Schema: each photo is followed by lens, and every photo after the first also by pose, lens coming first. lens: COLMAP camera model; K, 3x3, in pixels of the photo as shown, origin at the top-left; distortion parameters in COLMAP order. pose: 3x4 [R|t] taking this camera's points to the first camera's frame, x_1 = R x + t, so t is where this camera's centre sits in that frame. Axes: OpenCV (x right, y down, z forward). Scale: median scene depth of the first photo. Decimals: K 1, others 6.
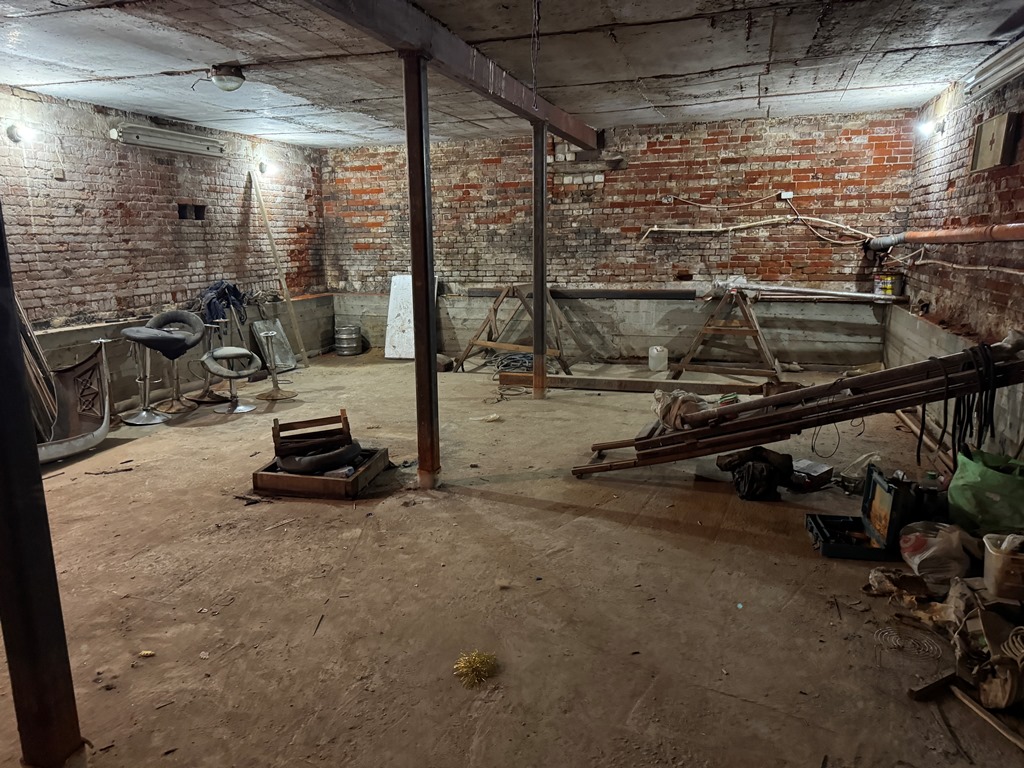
lens RADIAL K [[718.0, 0, 511.9], [0, 718.0, 385.2], [0, 0, 1]] dist [0.050334, -0.059849]
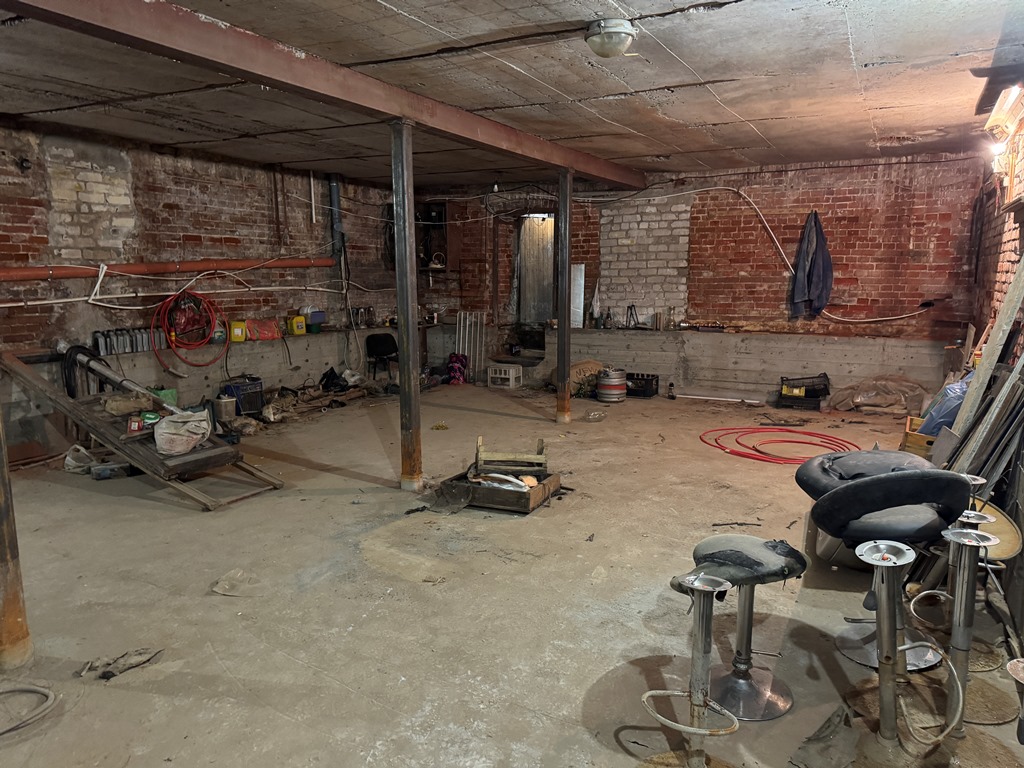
lens RADIAL K [[718.0, 0, 513.2], [0, 718.0, 384.6], [0, 0, 1]] dist [0.050334, -0.059849]
pose [[-0.981001, -0.020157, 0.192953, -0.456269], [0.047809, 0.938797, 0.341138, -0.370290], [-0.188020, 0.343881, -0.919997, 1.833350]]
